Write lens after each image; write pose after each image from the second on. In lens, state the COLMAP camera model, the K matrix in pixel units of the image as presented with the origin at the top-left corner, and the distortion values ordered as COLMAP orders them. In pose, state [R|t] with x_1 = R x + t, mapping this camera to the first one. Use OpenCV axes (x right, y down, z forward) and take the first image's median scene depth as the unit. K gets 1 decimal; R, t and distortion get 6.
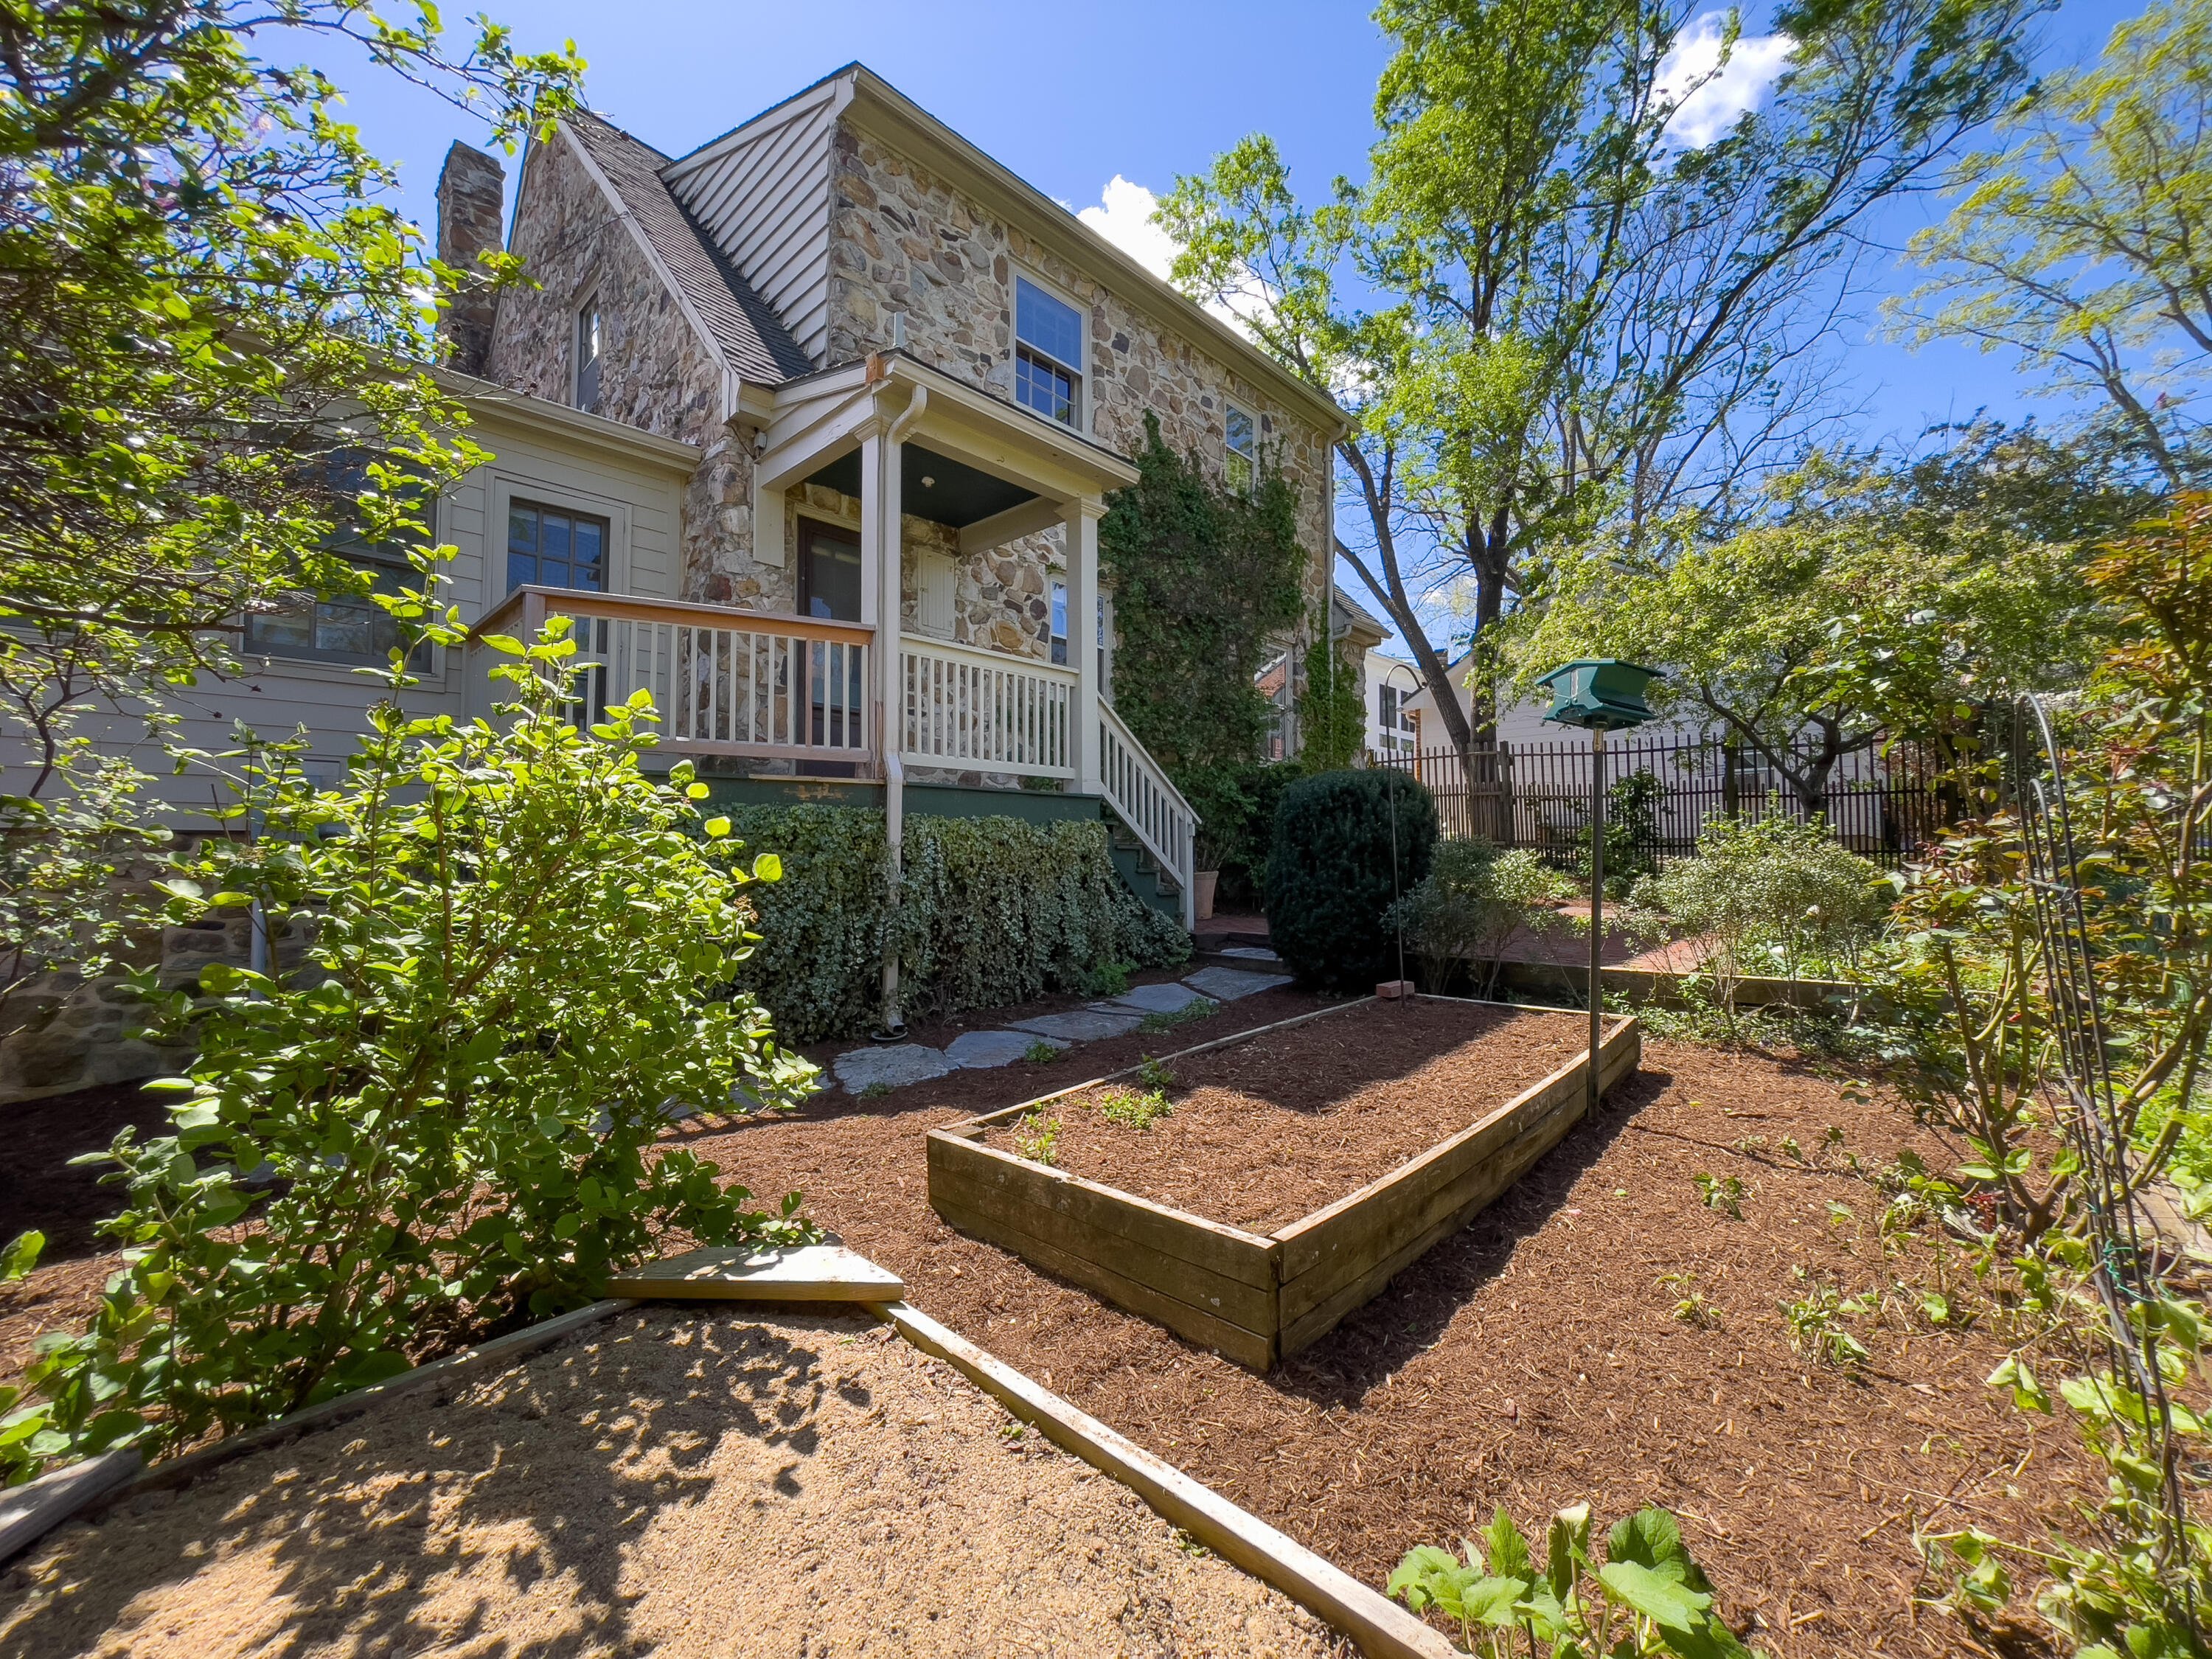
lens RADIAL K [[891.9, 0, 1106.0], [0, 891.9, 829.5], [0, 0, 1]] dist [-0.004653, -0.000286]
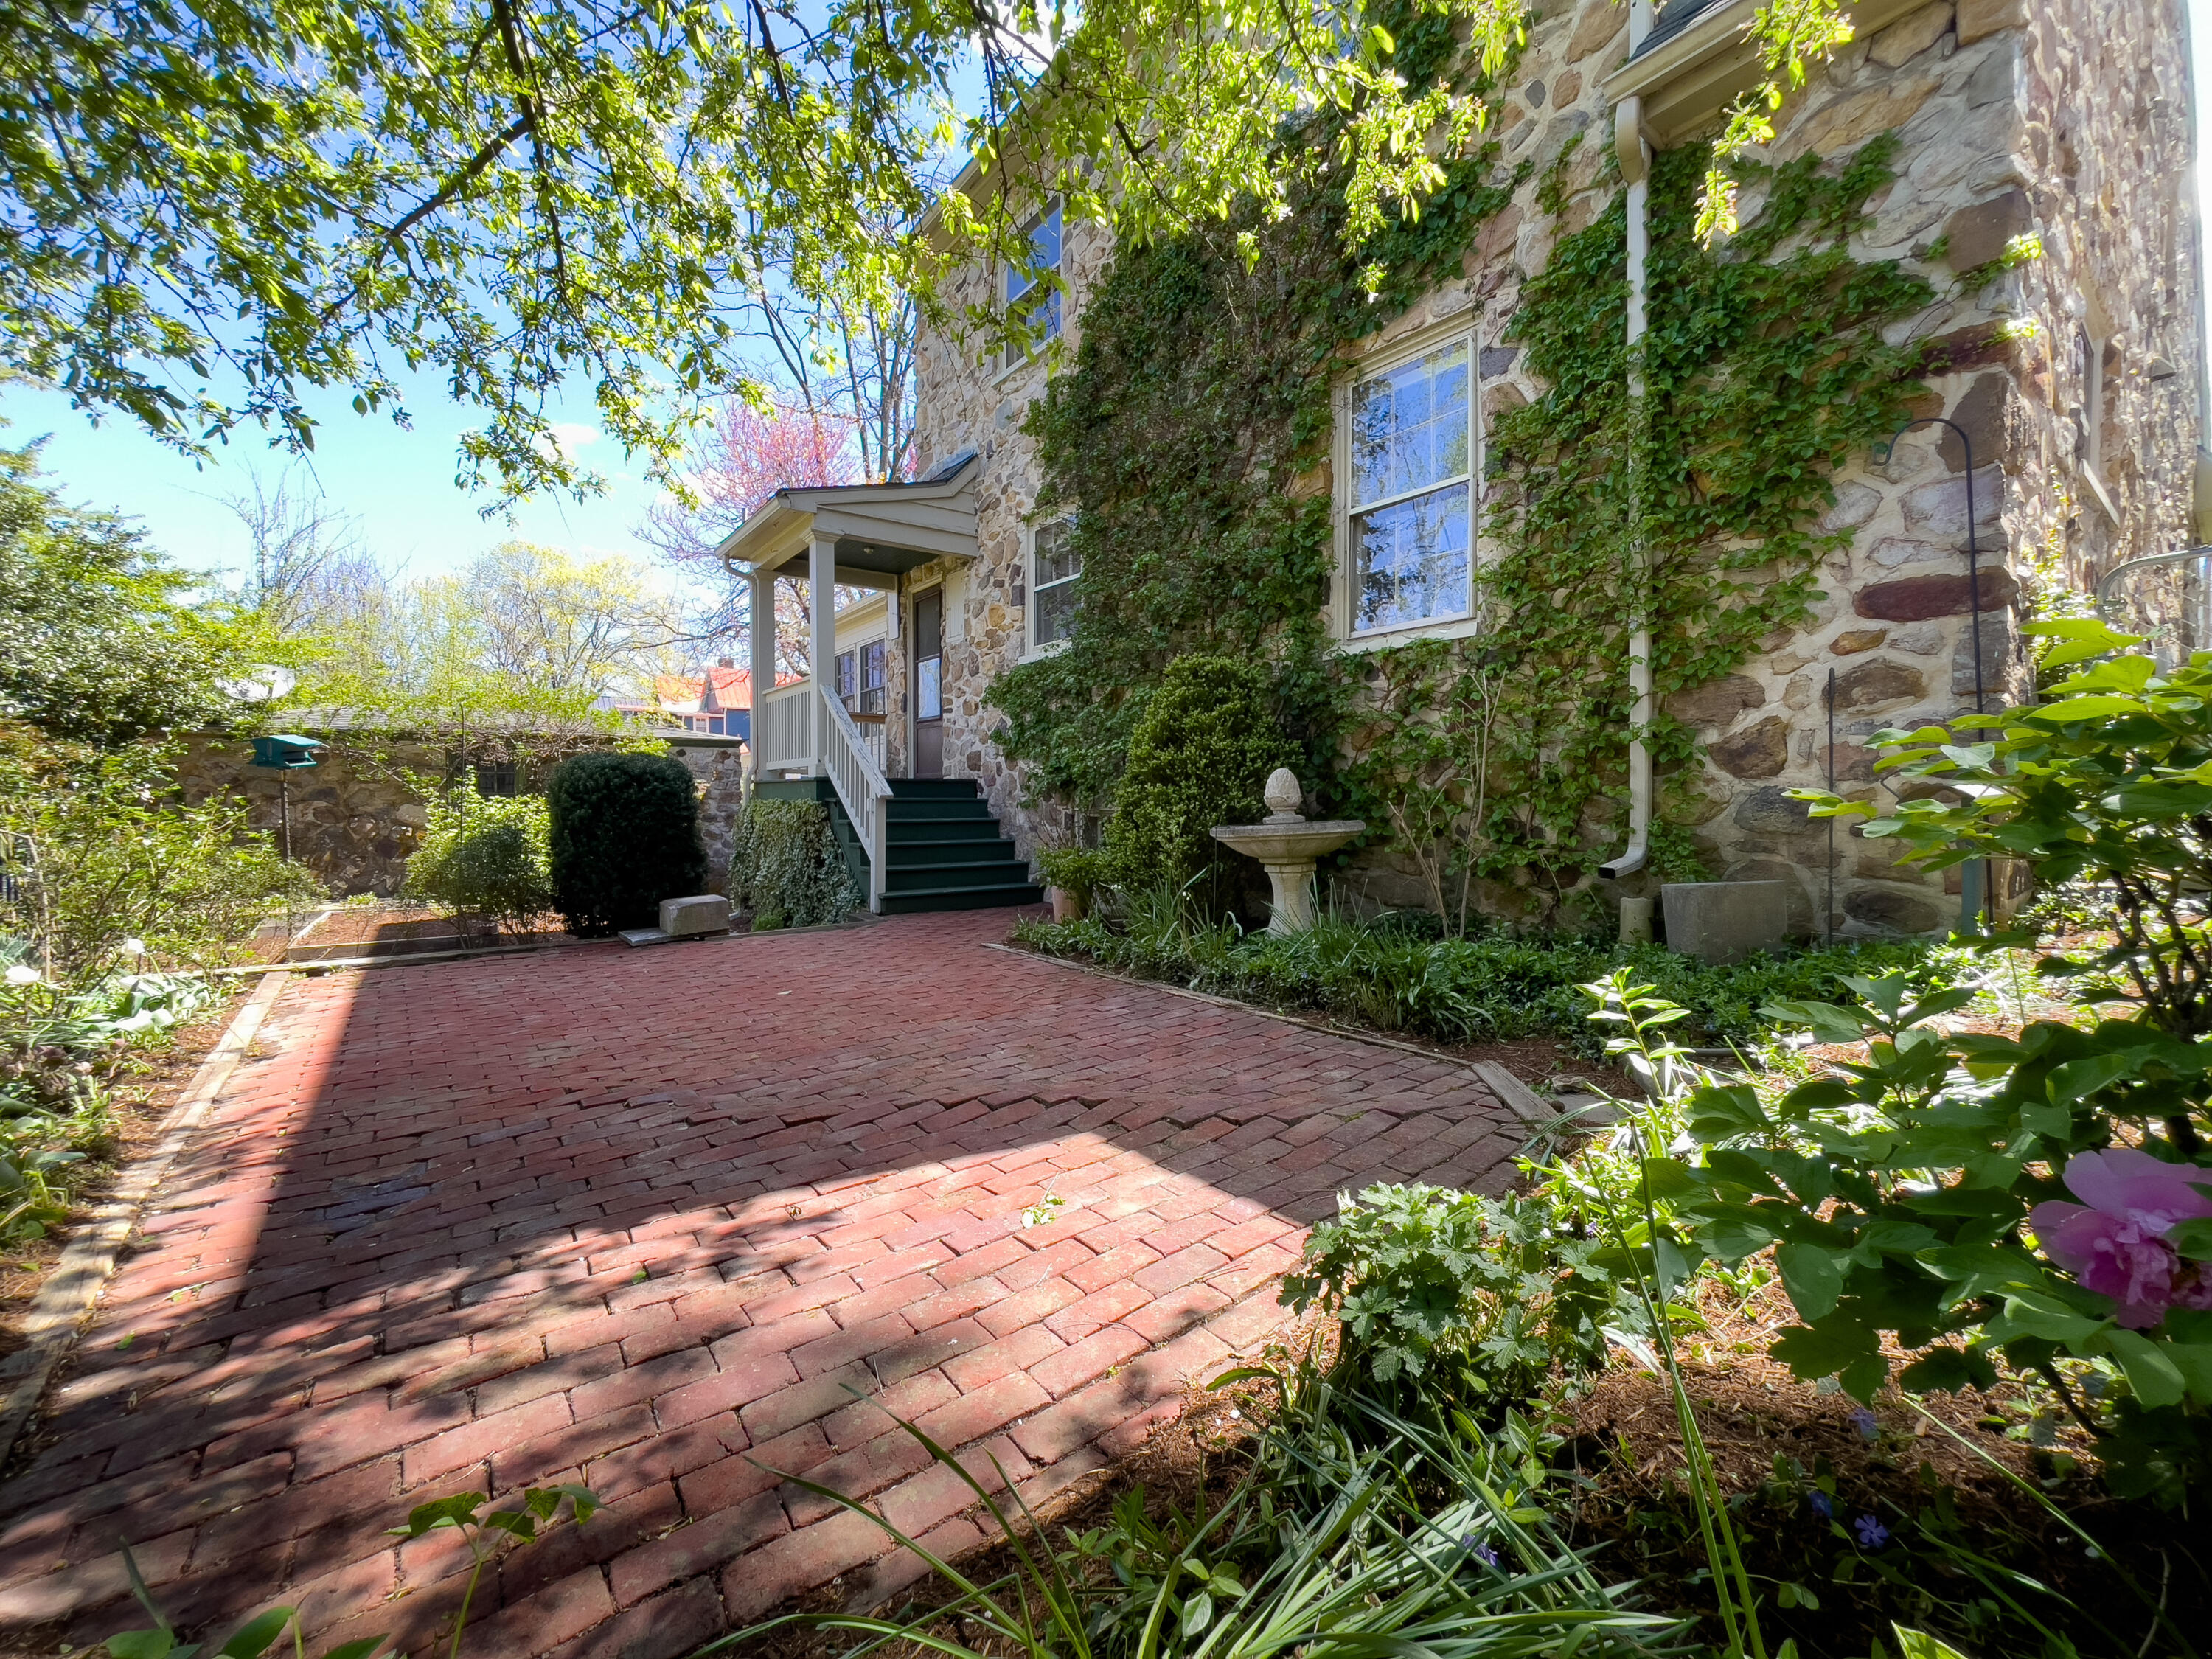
lens RADIAL K [[891.9, 0, 1106.0], [0, 891.9, 829.5], [0, 0, 1]] dist [-0.004653, -0.000286]
pose [[-0.166231, 0.038129, -0.985349, 1.006609], [0.033730, 0.998887, 0.032962, 0.003648], [0.985510, -0.027756, -0.167332, 1.440158]]
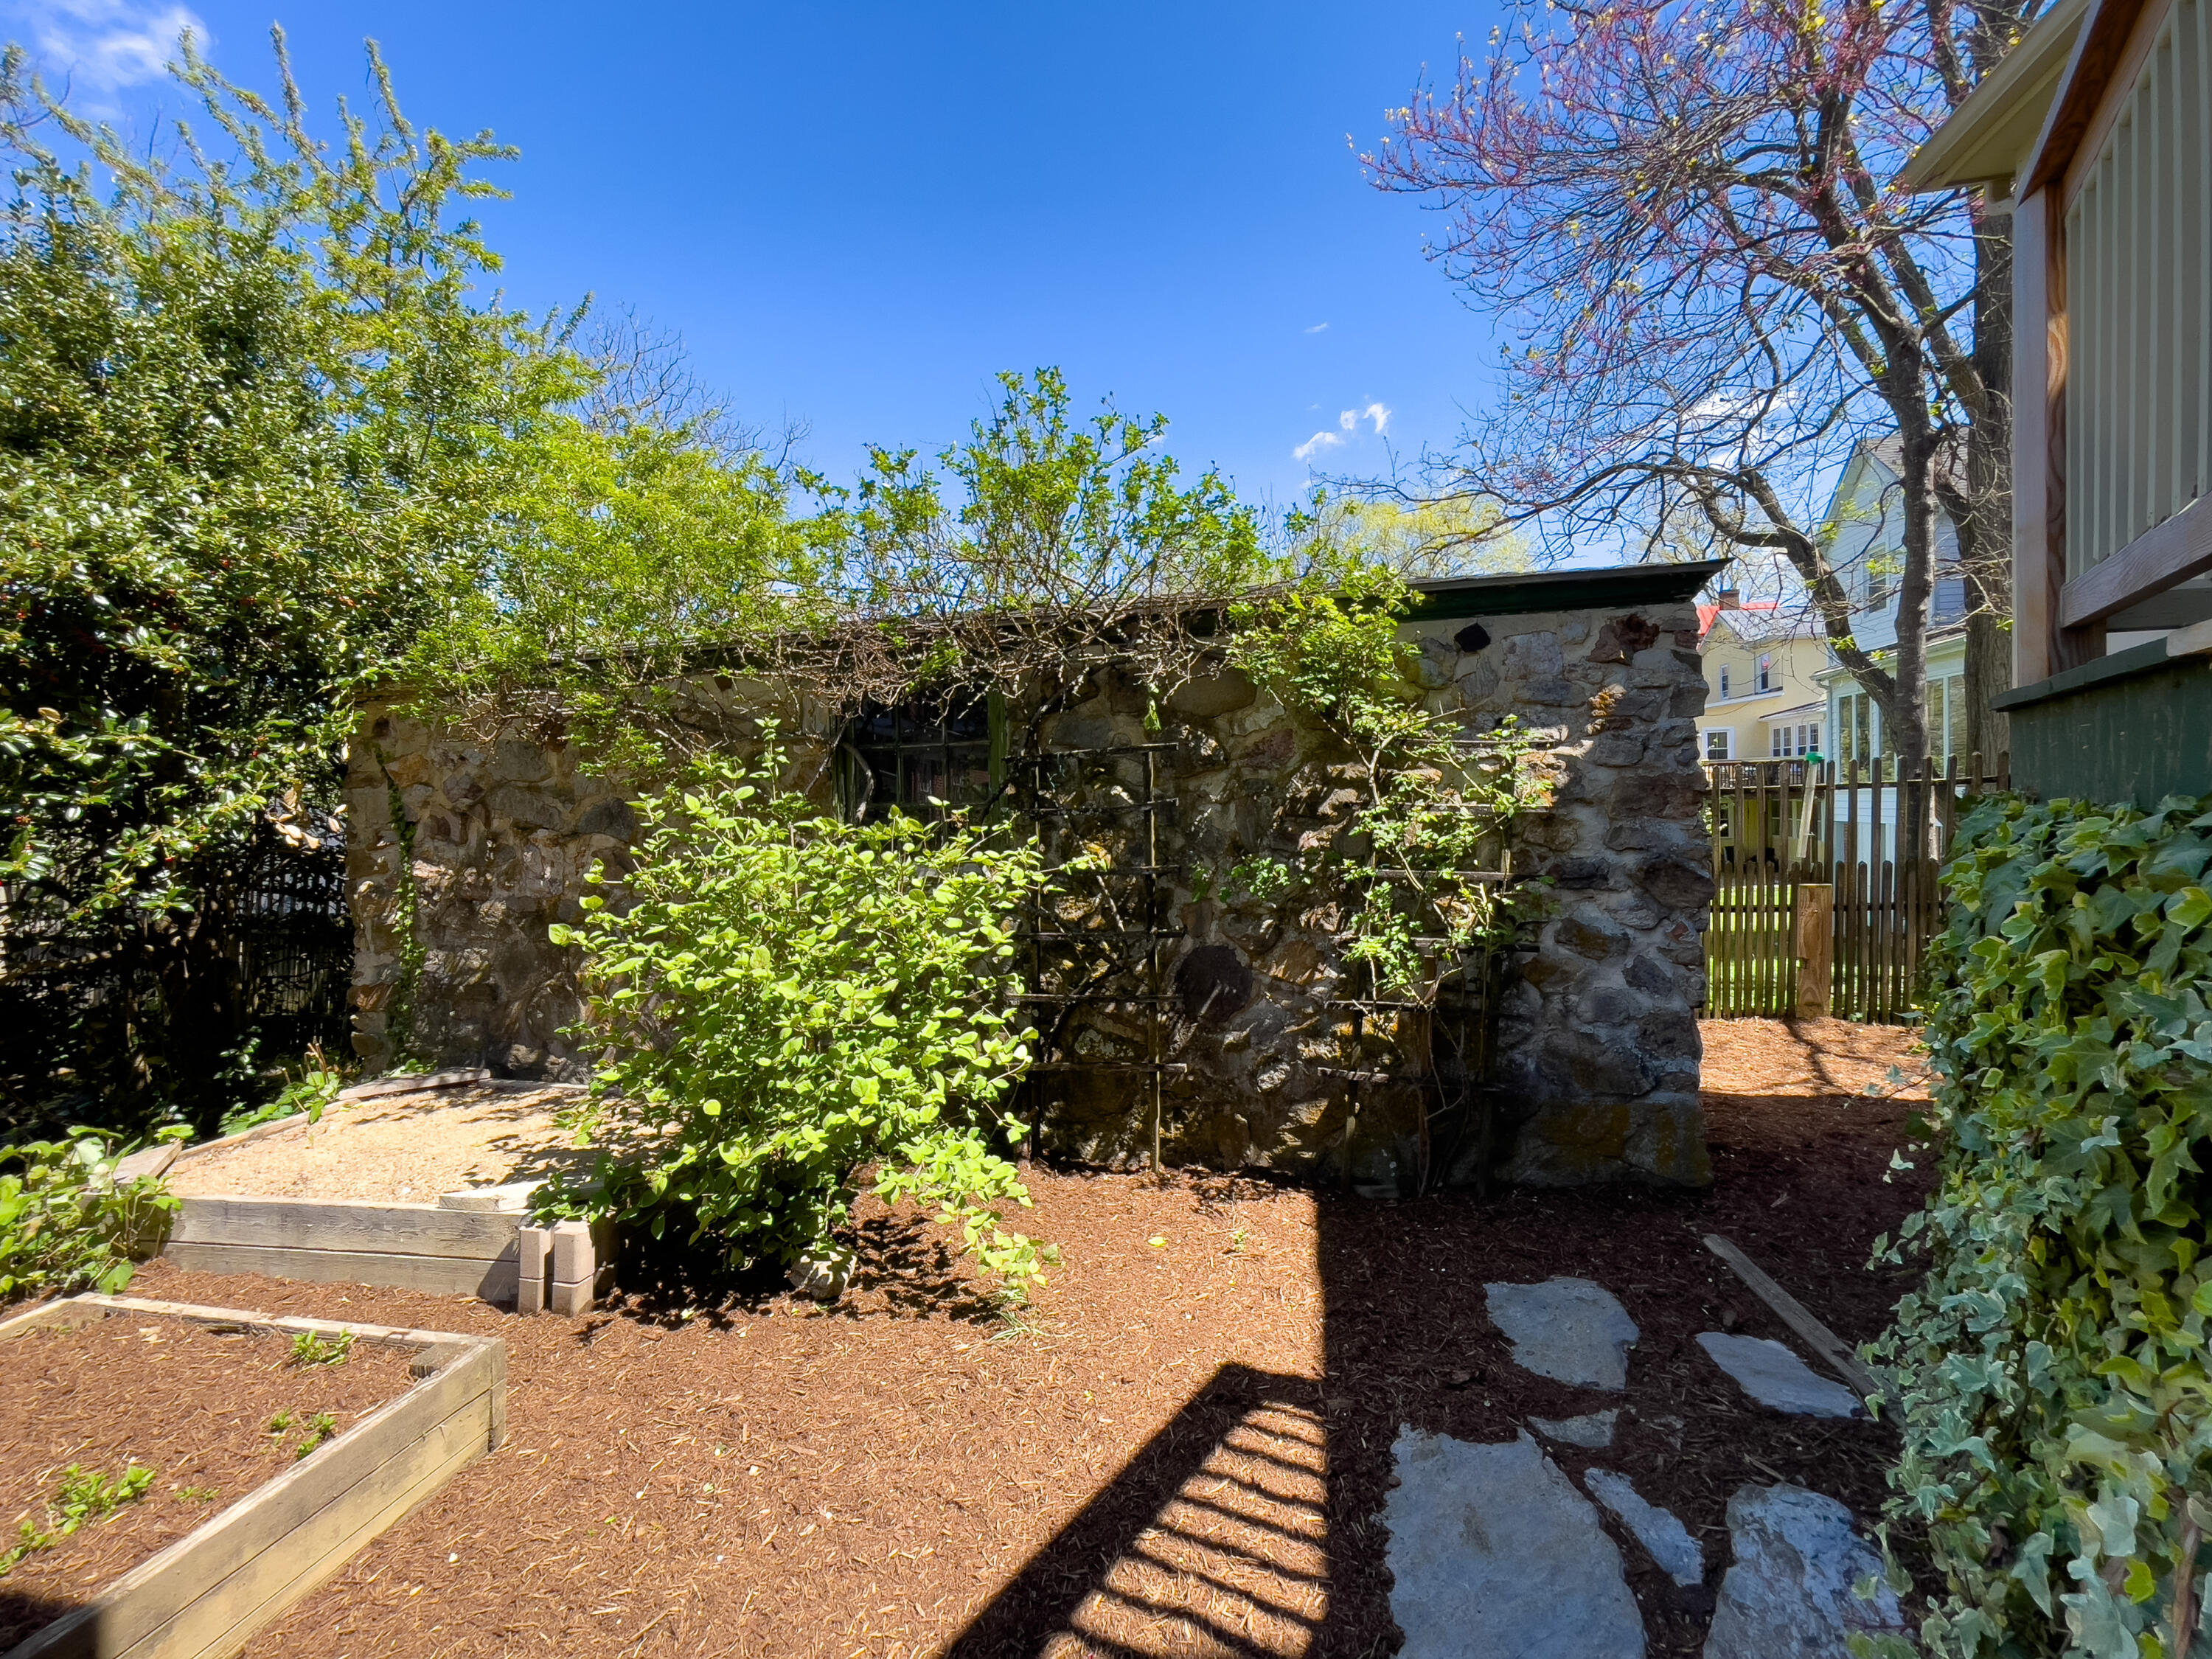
lens RADIAL K [[1000.8, 0, 1106.6], [0, 1000.8, 815.8], [0, 0, 1]] dist [-0.026711, 0.015541]
pose [[-0.851959, 0.038862, -0.522164, -0.067849], [0.051498, 0.998626, -0.009701, -0.025445], [0.521070, -0.035155, -0.852790, 0.724687]]
